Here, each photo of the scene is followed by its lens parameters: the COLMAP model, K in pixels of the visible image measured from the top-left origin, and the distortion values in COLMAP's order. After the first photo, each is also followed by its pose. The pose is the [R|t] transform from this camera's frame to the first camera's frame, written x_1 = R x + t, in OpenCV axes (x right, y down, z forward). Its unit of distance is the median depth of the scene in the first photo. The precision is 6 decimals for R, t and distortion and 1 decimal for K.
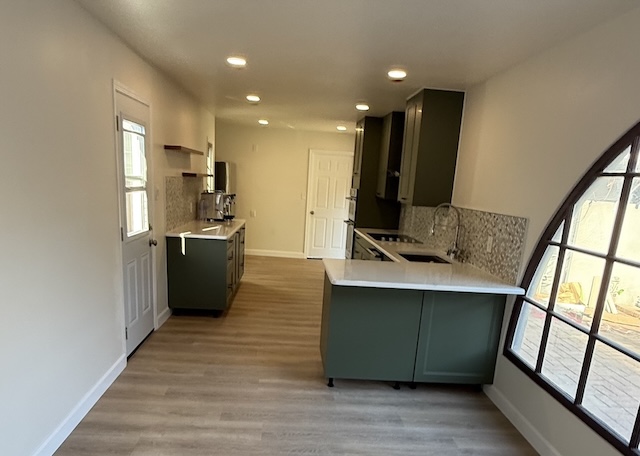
lens RADIAL K [[474.1, 0, 309.1], [0, 474.1, 306.4], [0, 0, 1]] dist [0.001973, -0.006617]
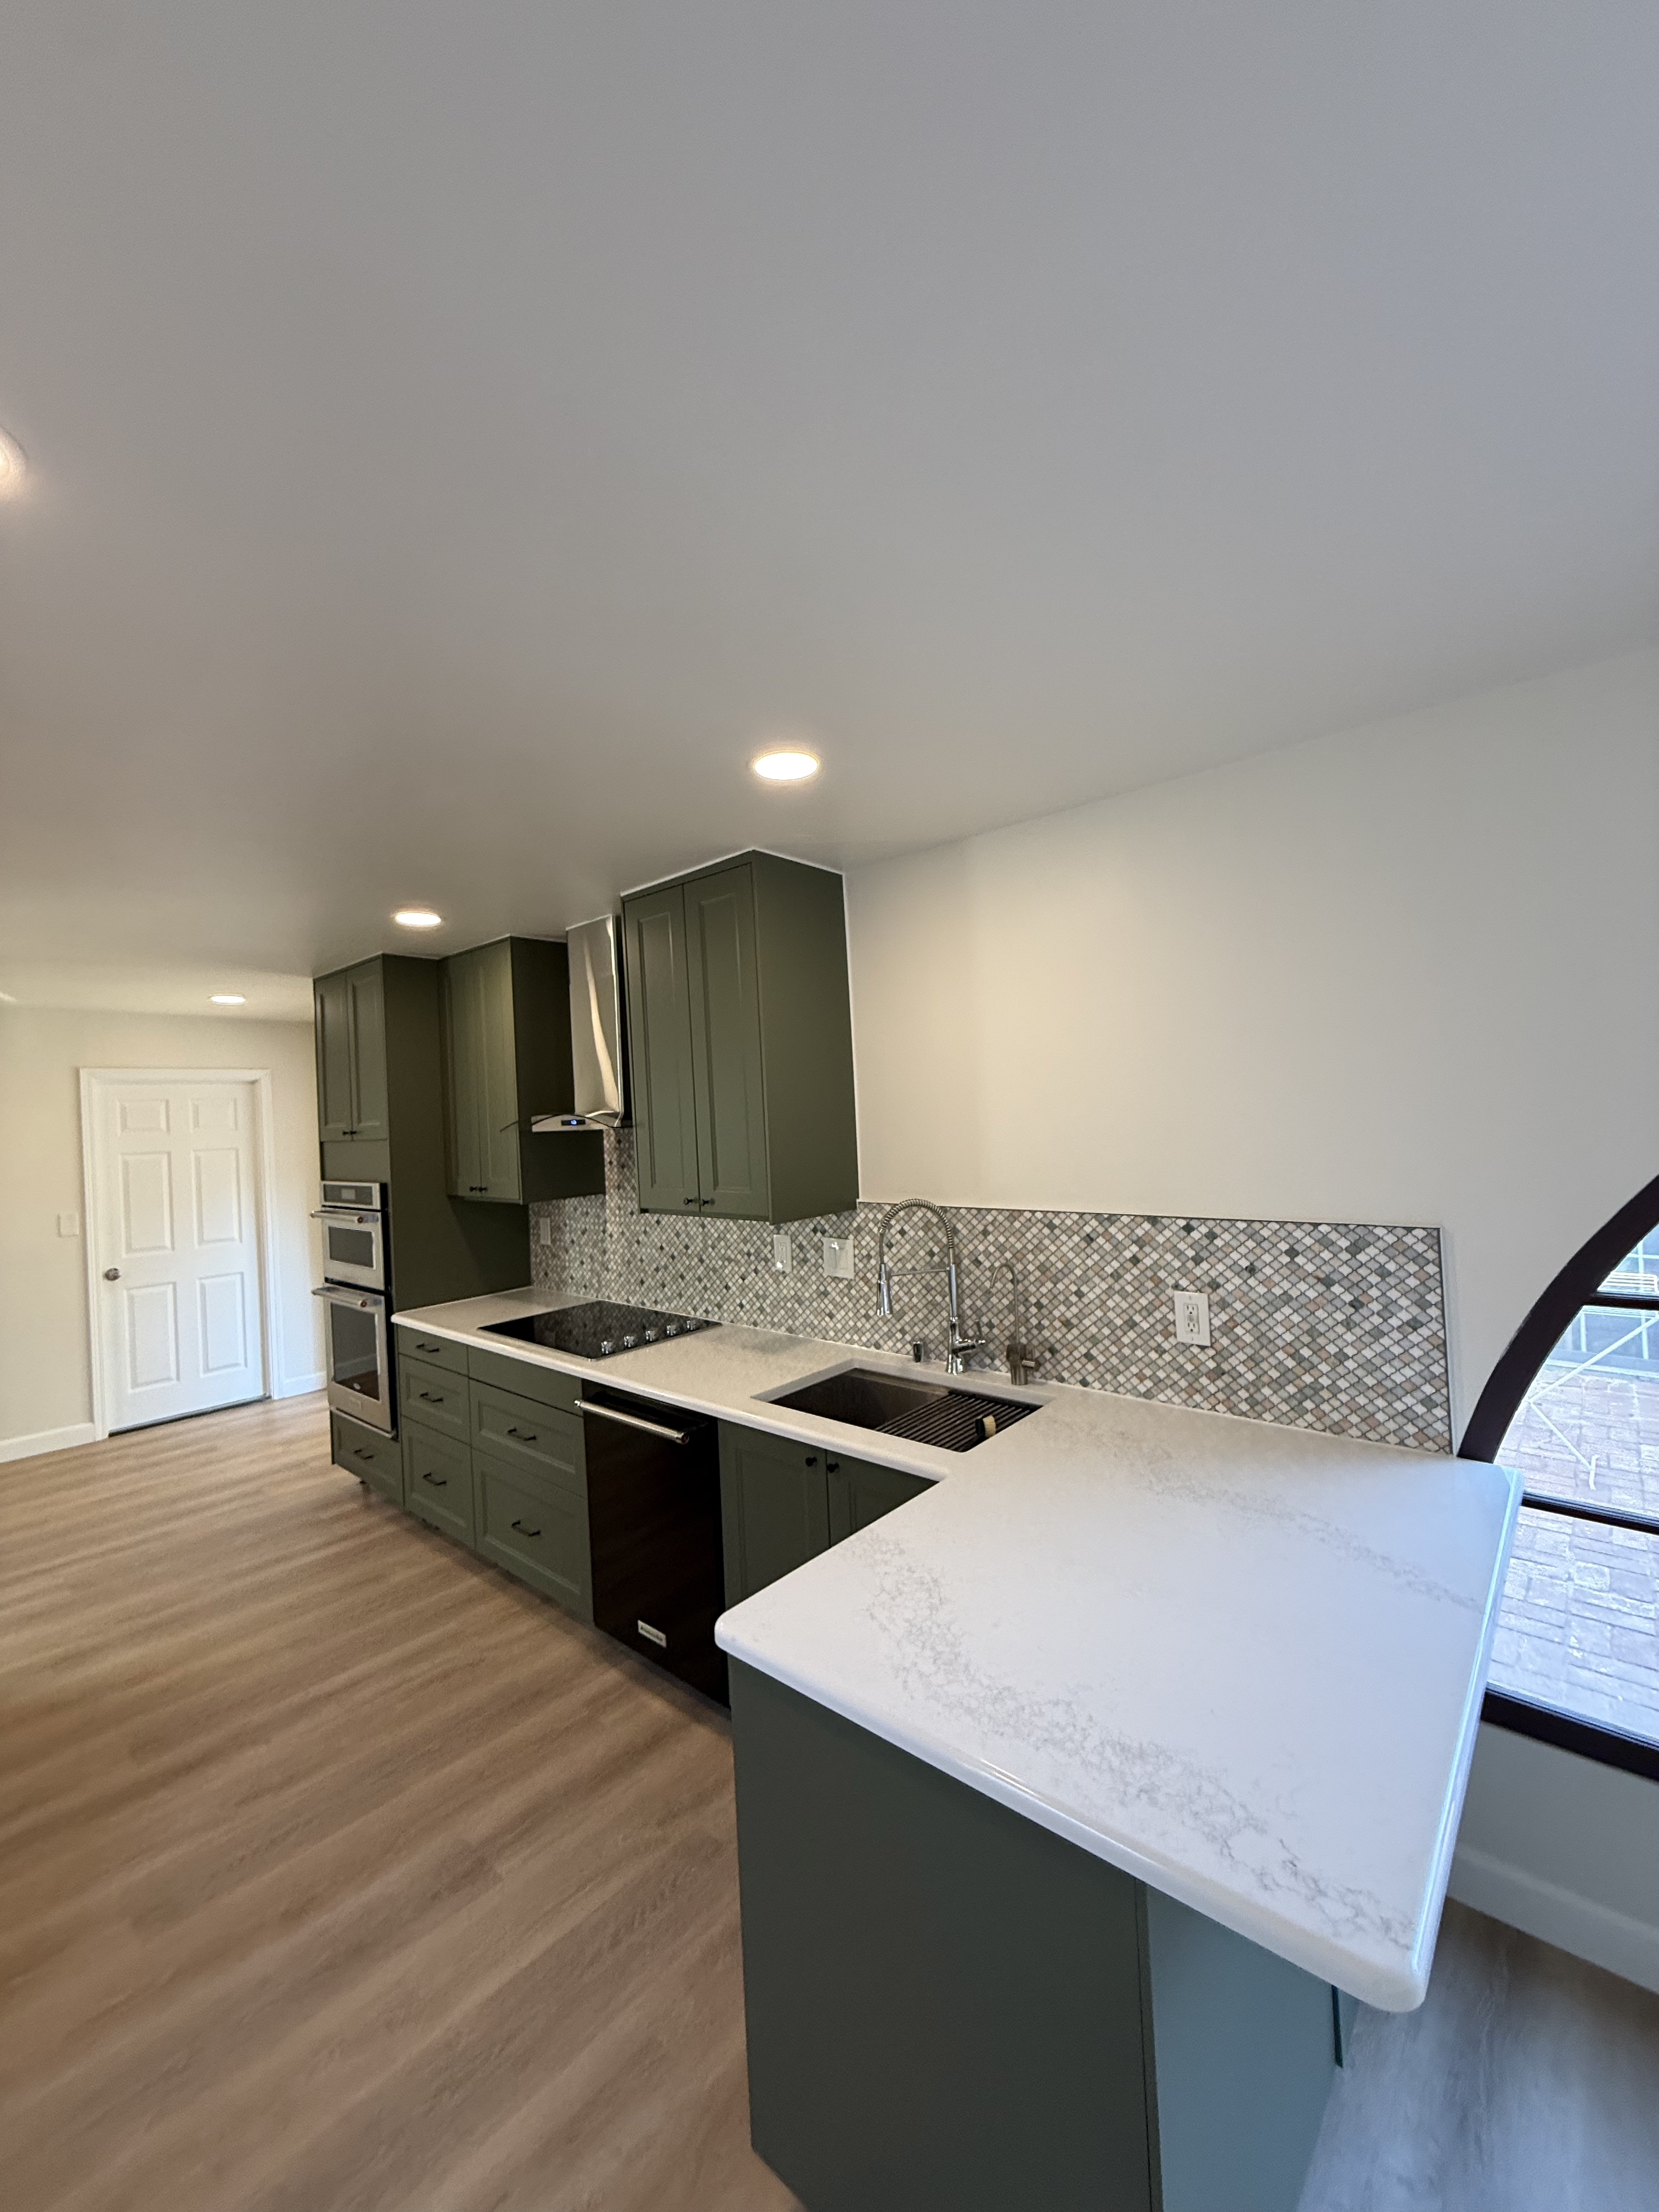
lens RADIAL K [[893.4, 0, 833.6], [0, 893.4, 1098.5], [0, 0, 1]] dist [0.001256, -0.000142]
pose [[0.691675, -0.081308, 0.717618, -0.138743], [0.269091, 0.951108, -0.151600, -0.188386], [-0.670206, 0.297962, 0.679737, 0.568848]]
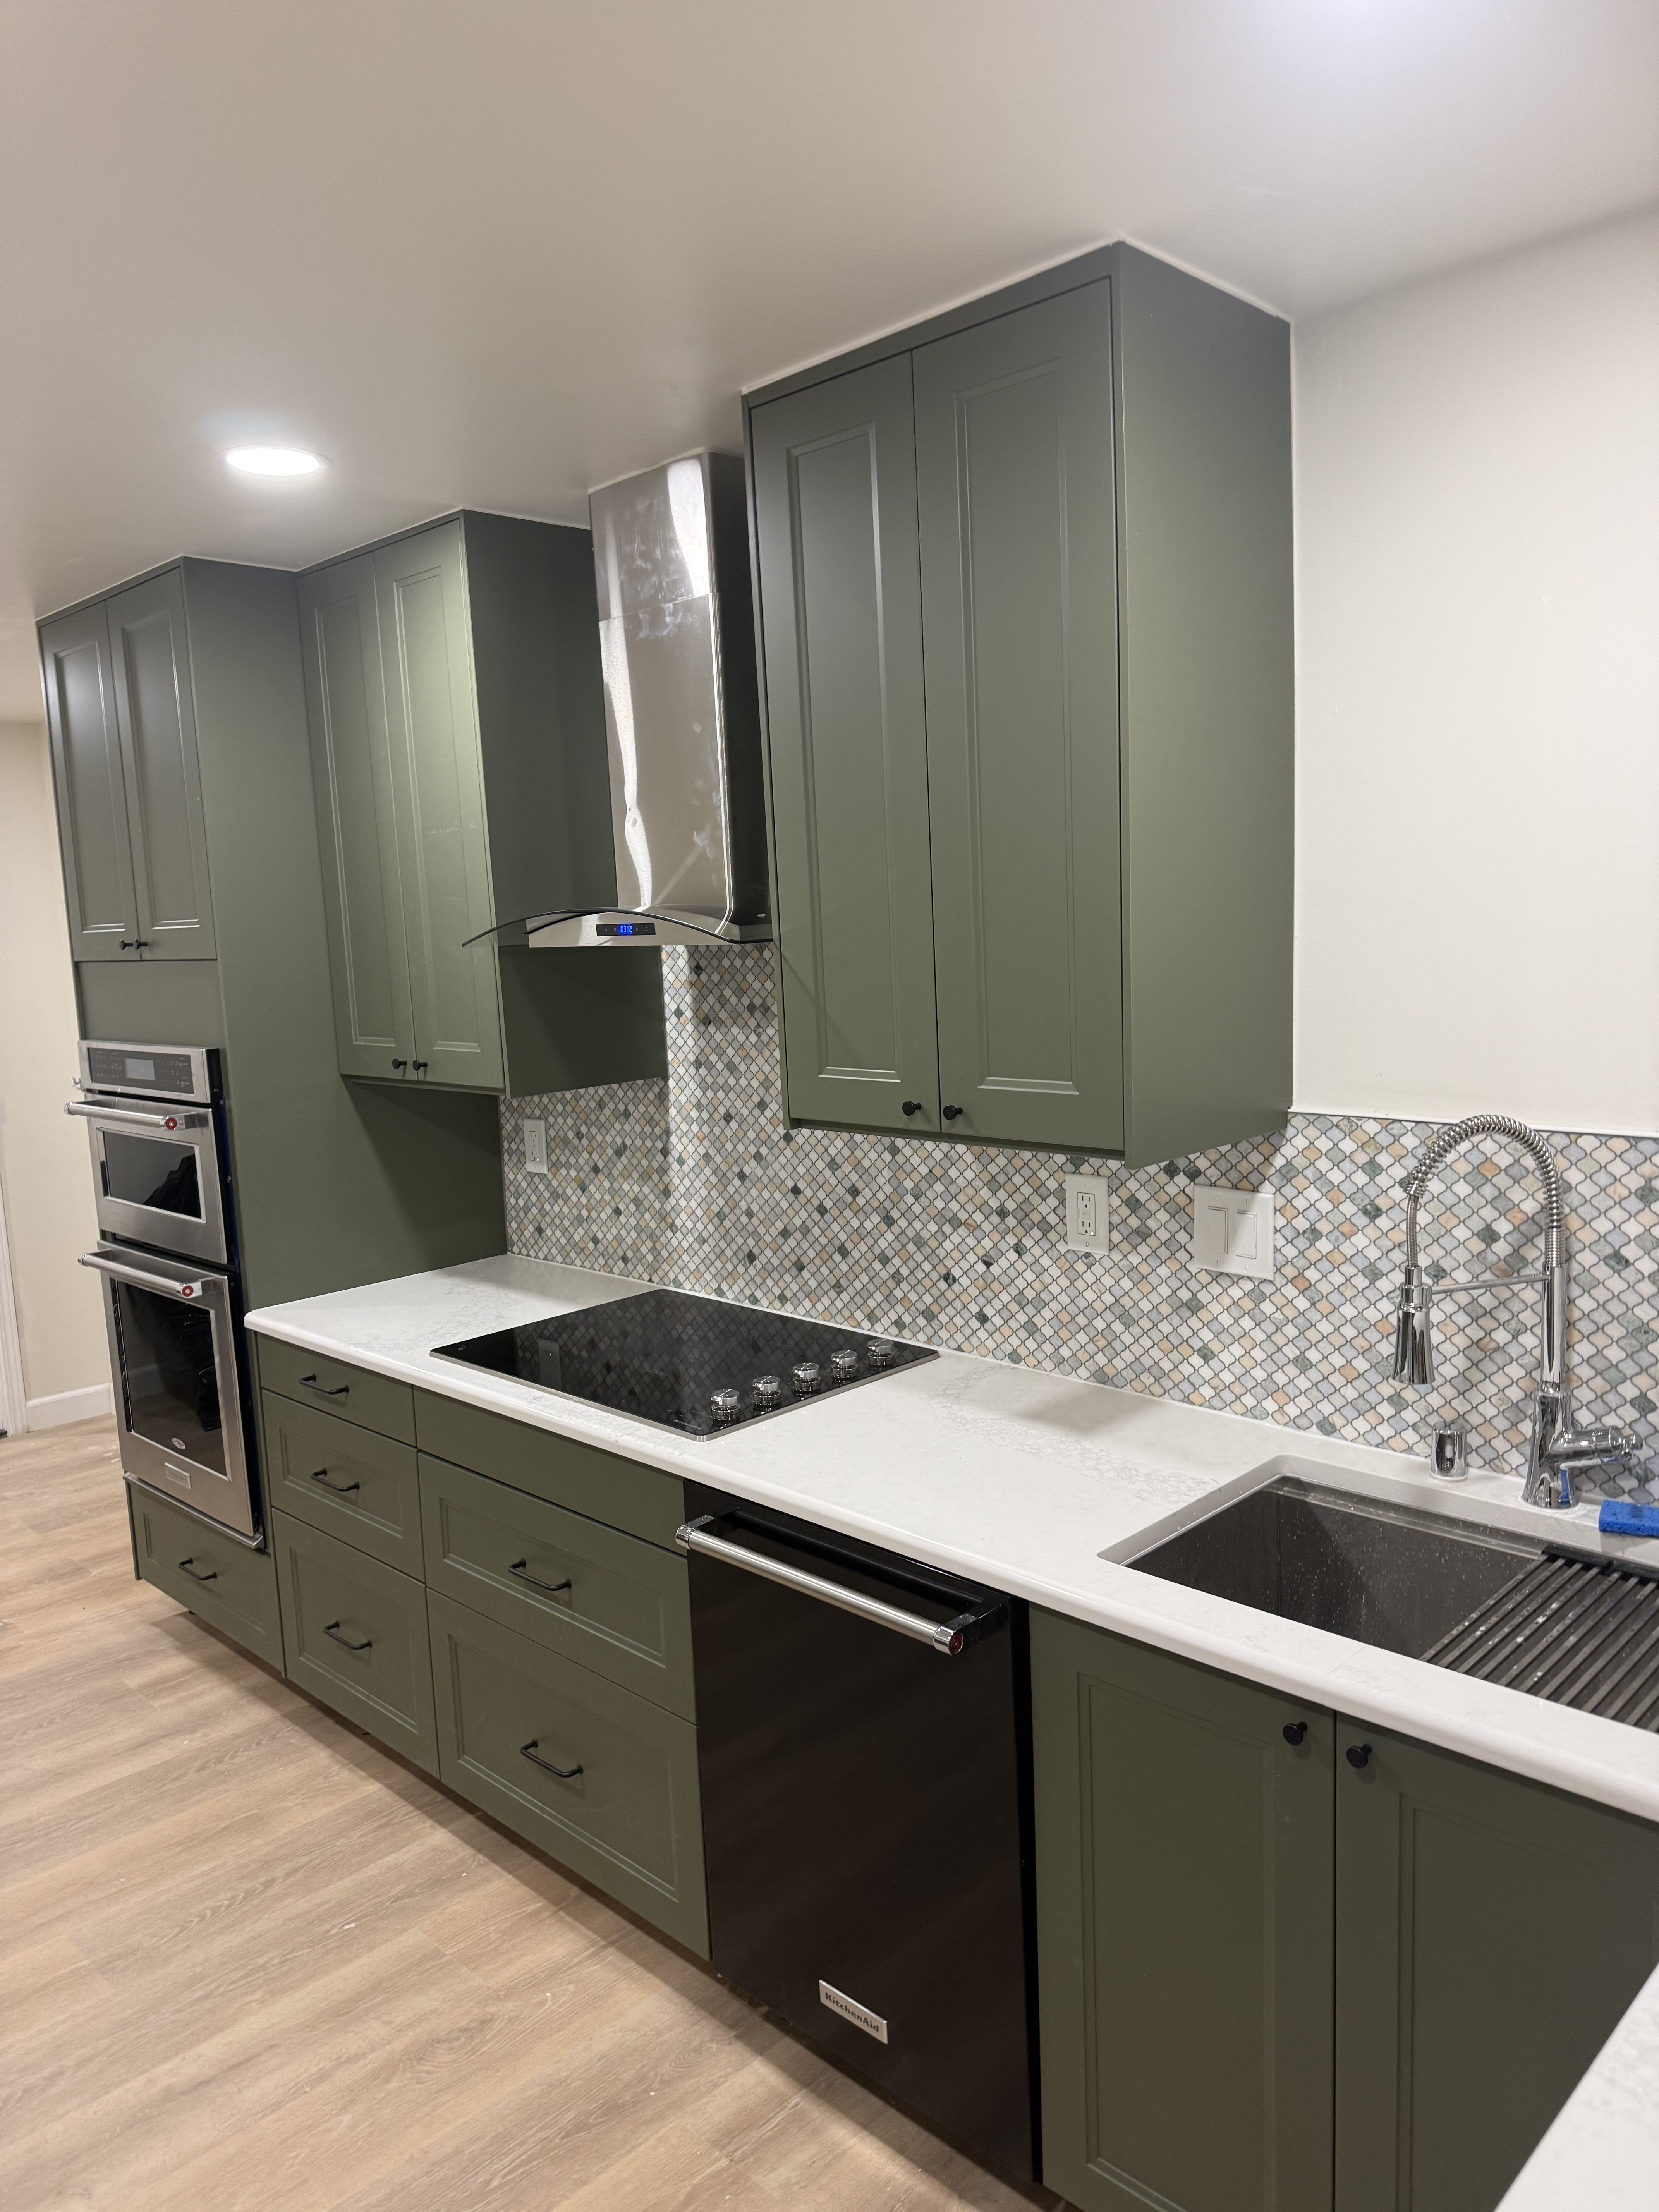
lens RADIAL K [[1574.2, 0, 817.6], [0, 1574.2, 1108.3], [0, 0, 1]] dist [0.058351, -0.053719]
pose [[0.734751, -0.178022, 0.654560, -0.114718], [0.258261, 0.965690, -0.027260, -0.232732], [-0.627249, 0.189077, 0.755519, 0.716516]]
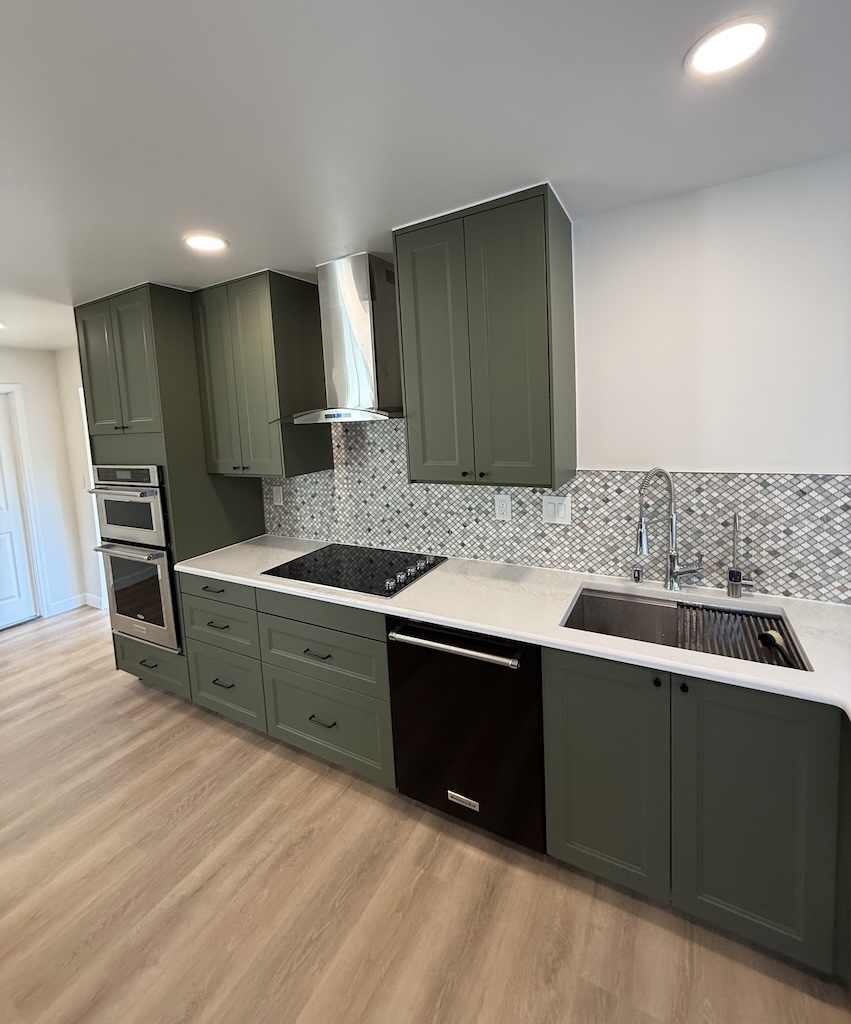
lens RADIAL K [[455.6, 0, 424.1], [0, 455.6, 451.8], [0, 0, 1]] dist [0.000645, 0.000465]
pose [[0.523694, -0.159699, 0.836804, -0.129019], [0.300176, 0.953866, -0.005819, -0.264284], [-0.797270, 0.254236, 0.547472, 0.859608]]
